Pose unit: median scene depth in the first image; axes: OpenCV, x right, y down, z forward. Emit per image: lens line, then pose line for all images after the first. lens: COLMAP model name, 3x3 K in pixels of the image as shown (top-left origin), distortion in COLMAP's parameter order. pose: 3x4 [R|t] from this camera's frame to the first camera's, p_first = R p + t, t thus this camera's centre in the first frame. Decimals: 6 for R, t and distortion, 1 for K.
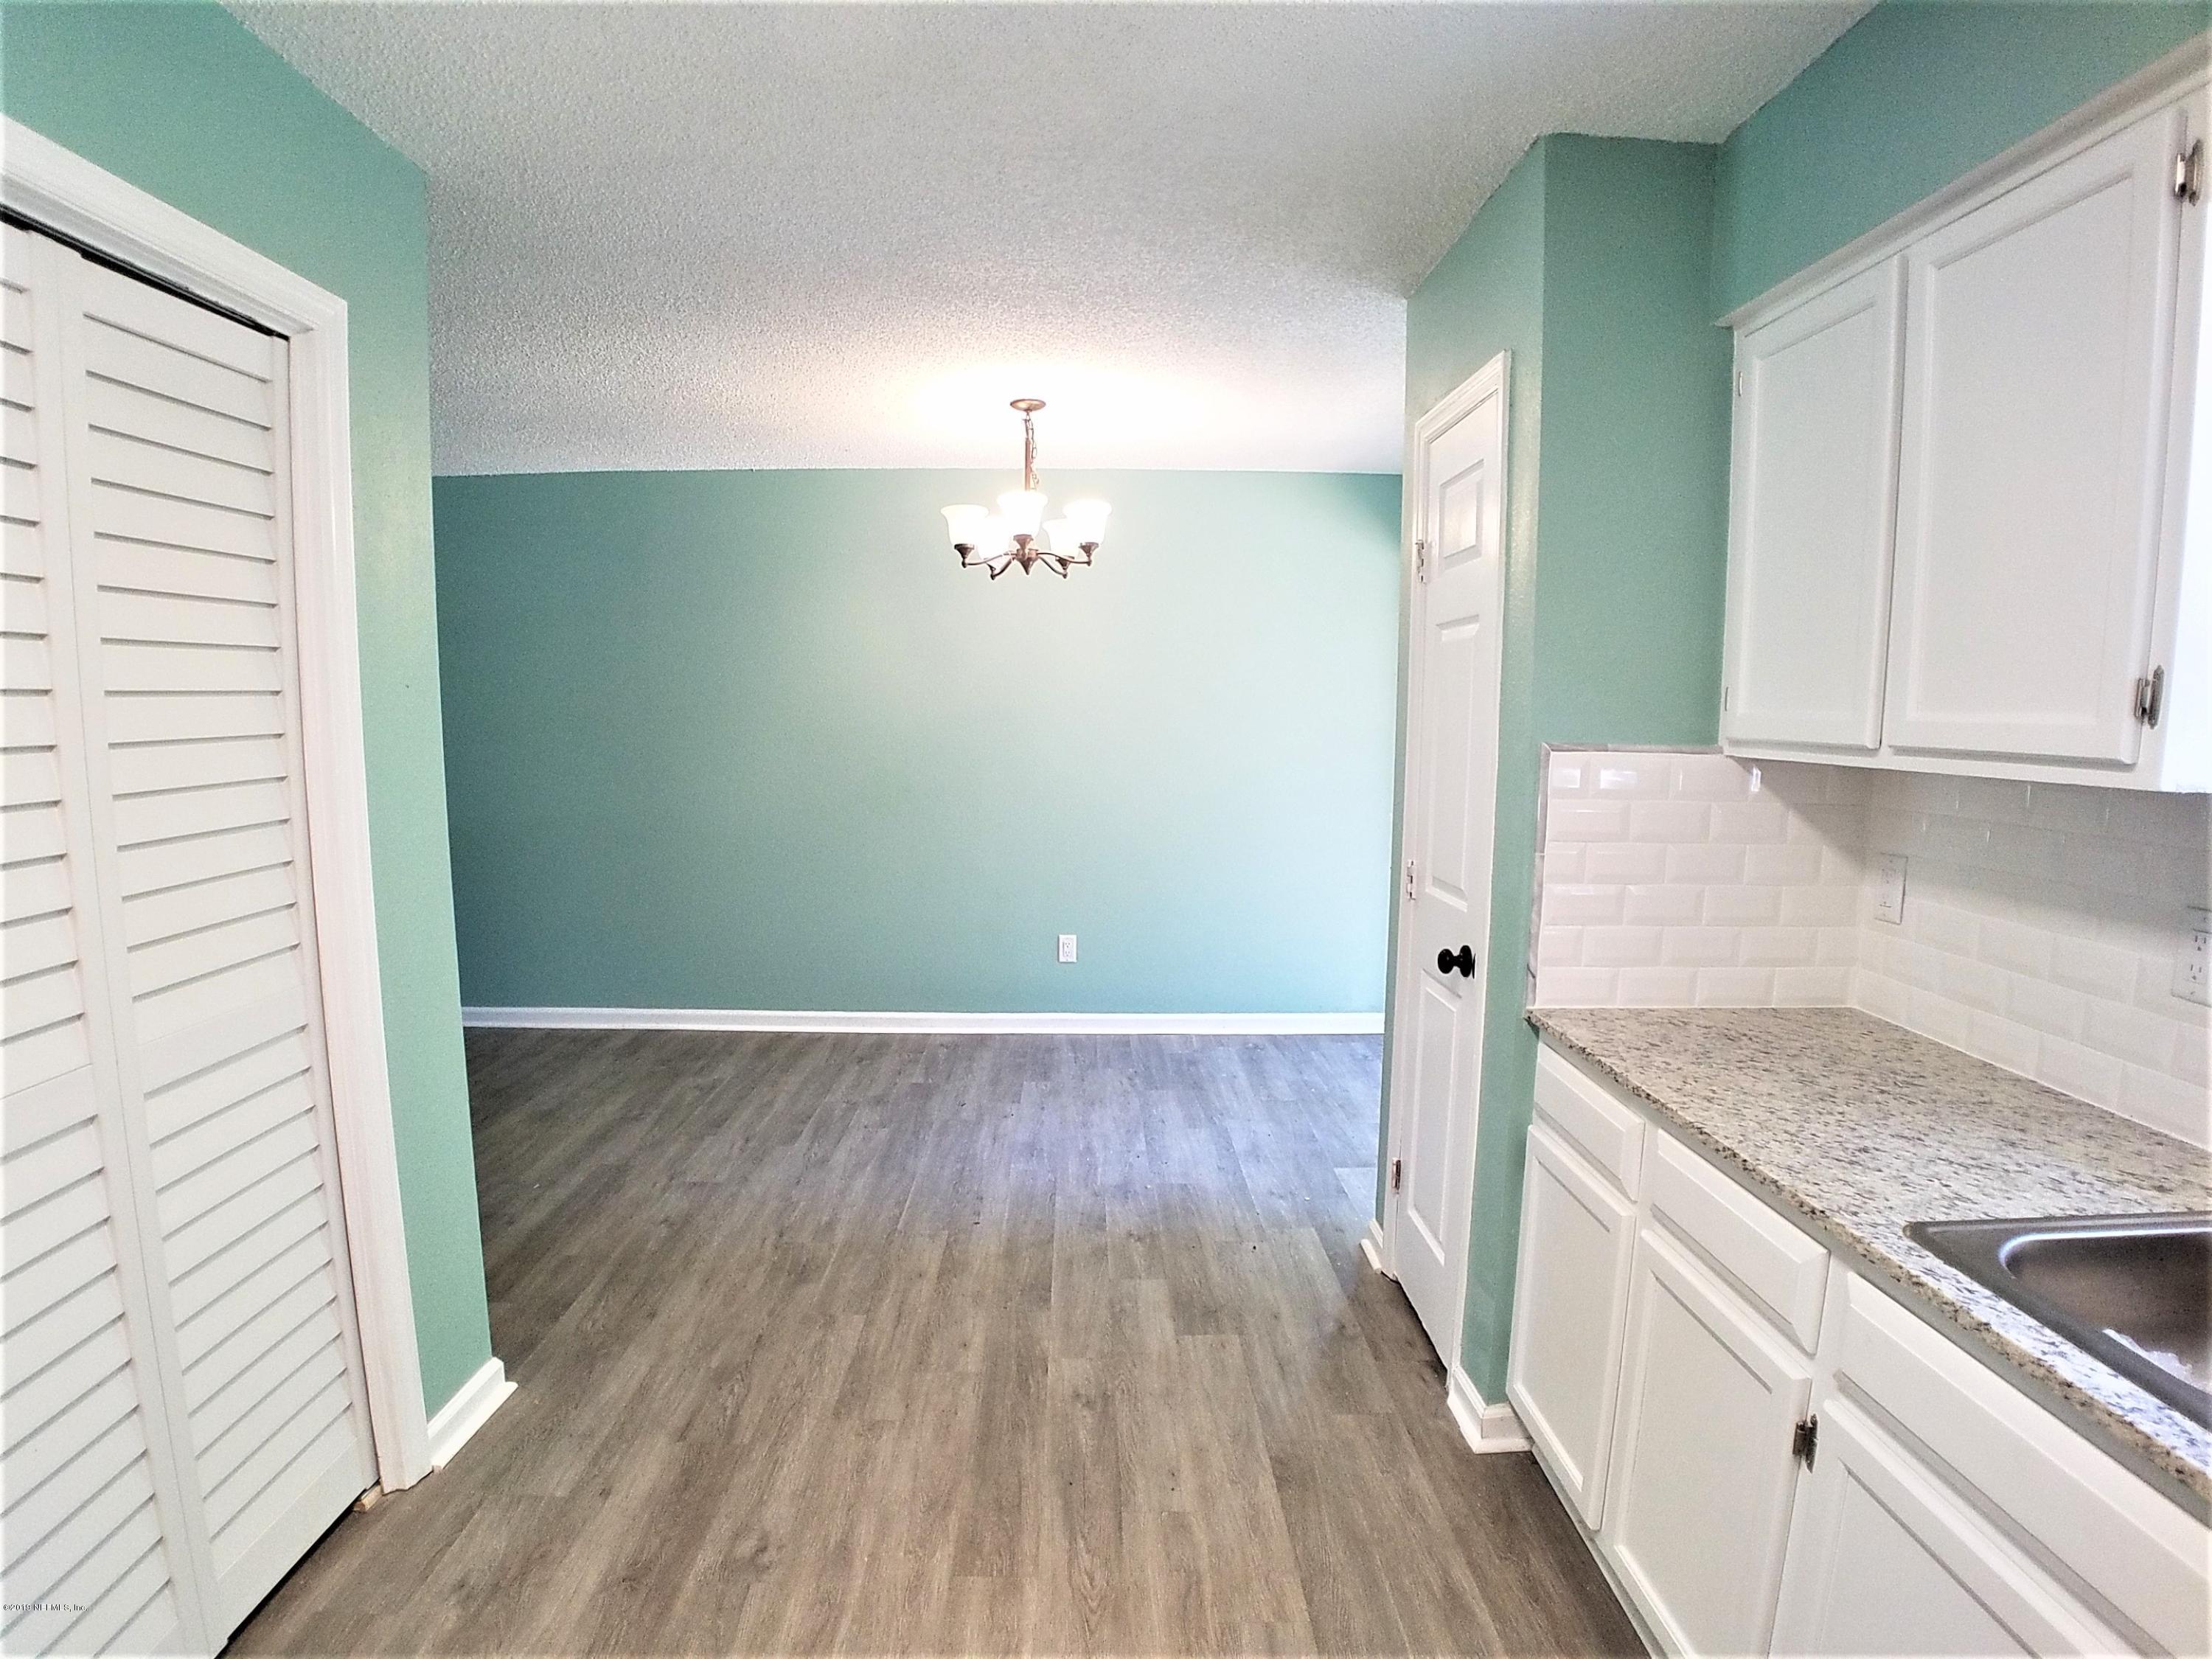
lens RADIAL K [[1197.6, 0, 1093.3], [0, 1197.6, 873.8], [0, 0, 1]] dist [-0.114965, 0.030230]
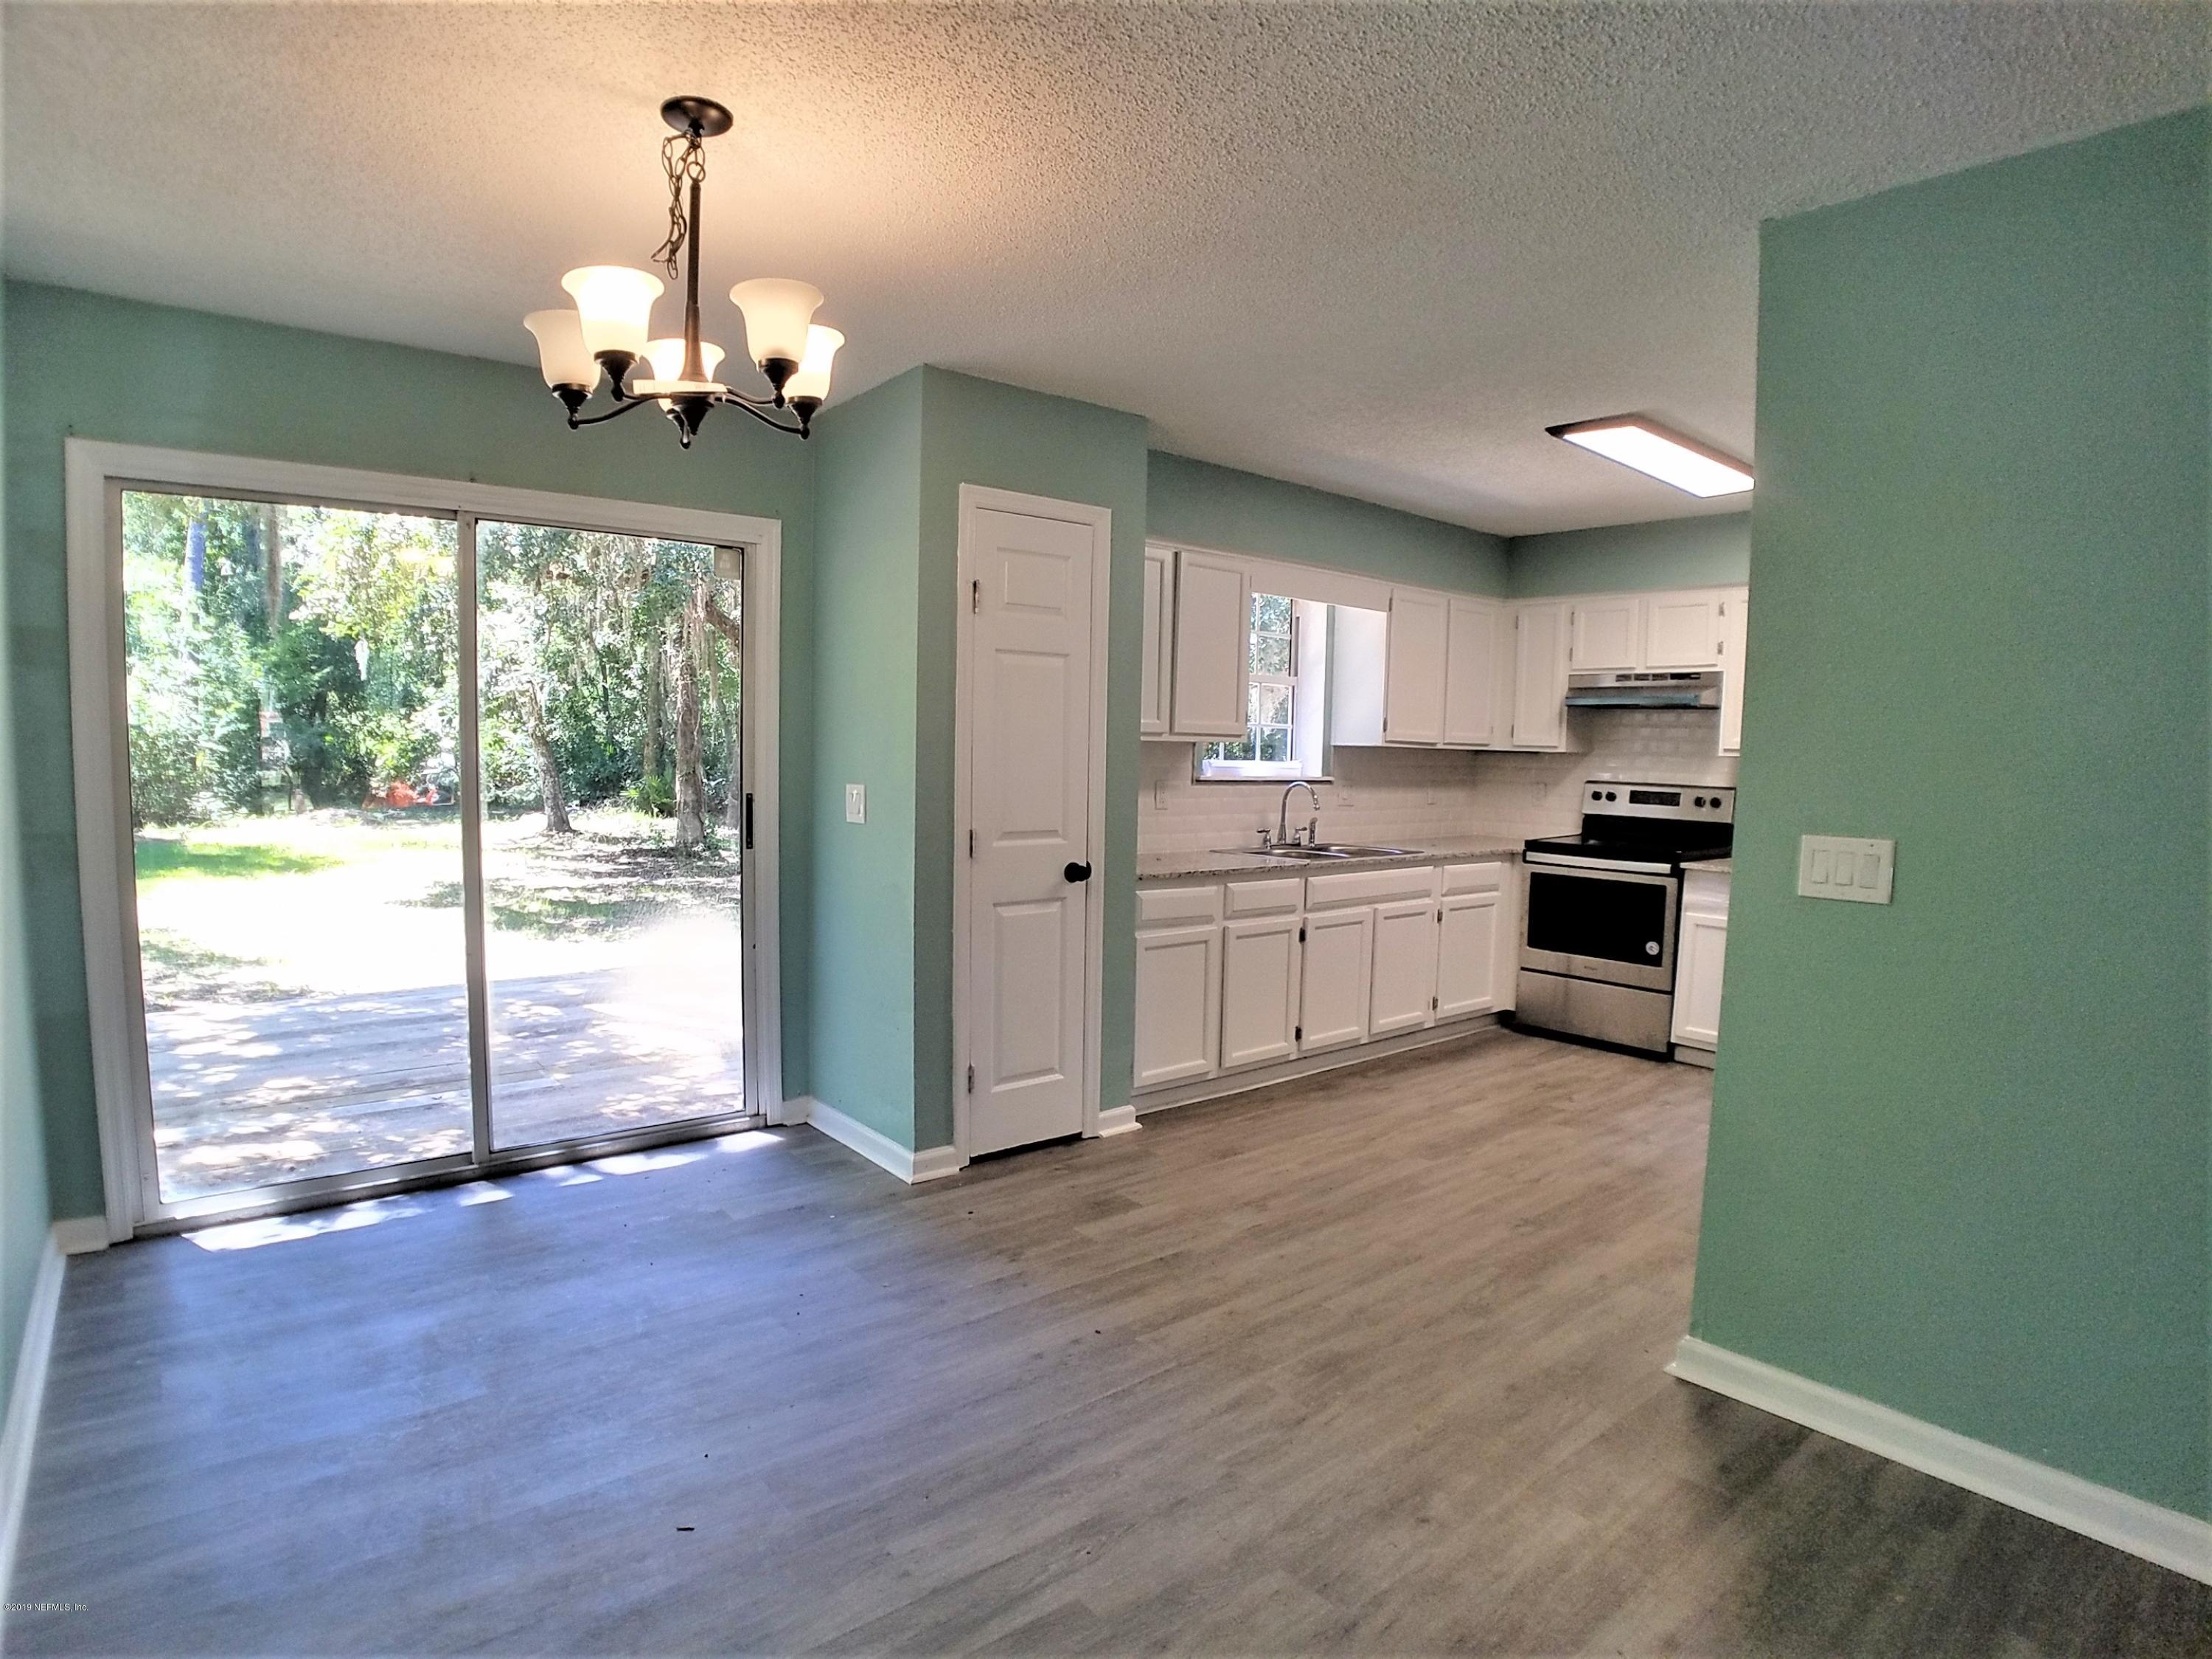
lens RADIAL K [[1197.6, 0, 1093.3], [0, 1197.6, 873.8], [0, 0, 1]] dist [-0.114965, 0.030230]
pose [[-0.627667, -0.098228, 0.772260, -0.831788], [0.087588, 0.976798, 0.195433, -0.206216], [-0.773539, 0.190308, -0.604501, 1.726293]]
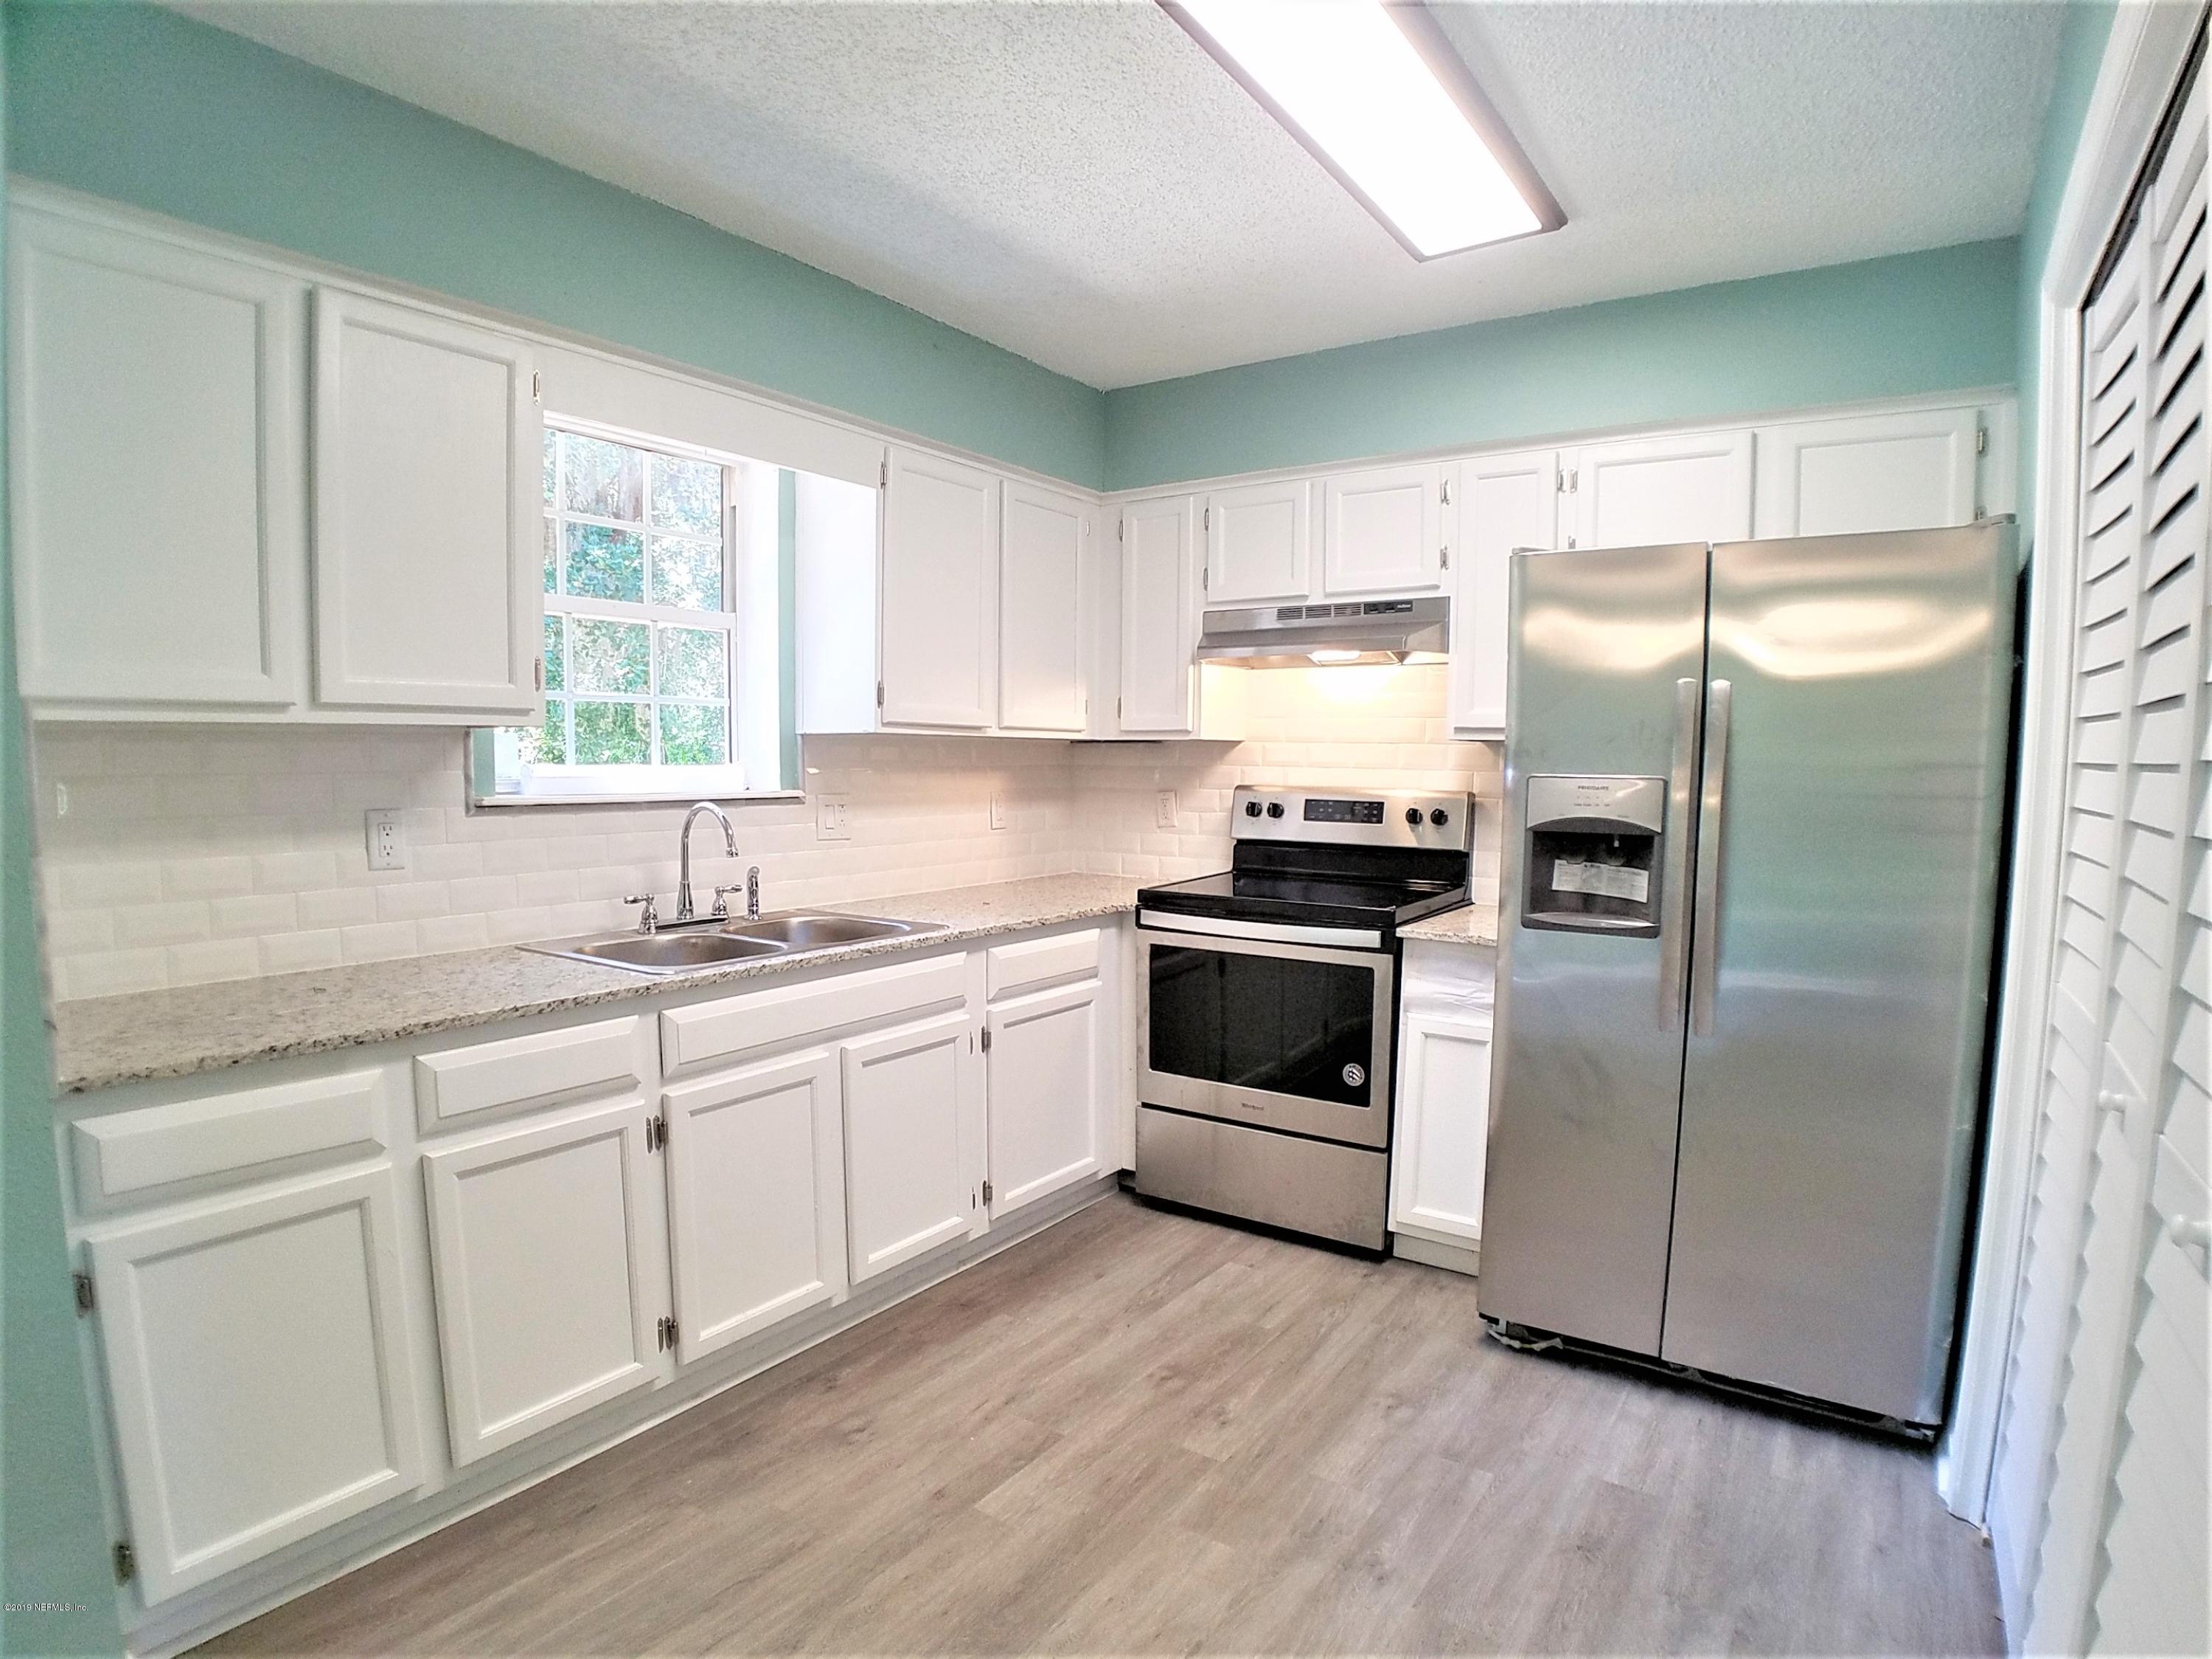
lens RADIAL K [[1197.6, 0, 1093.3], [0, 1197.6, 873.8], [0, 0, 1]] dist [-0.114965, 0.030230]
pose [[-0.812372, -0.068390, 0.579116, -0.407214], [0.068948, 0.974868, 0.211844, -0.082092], [-0.579050, 0.212025, -0.787240, 0.924998]]
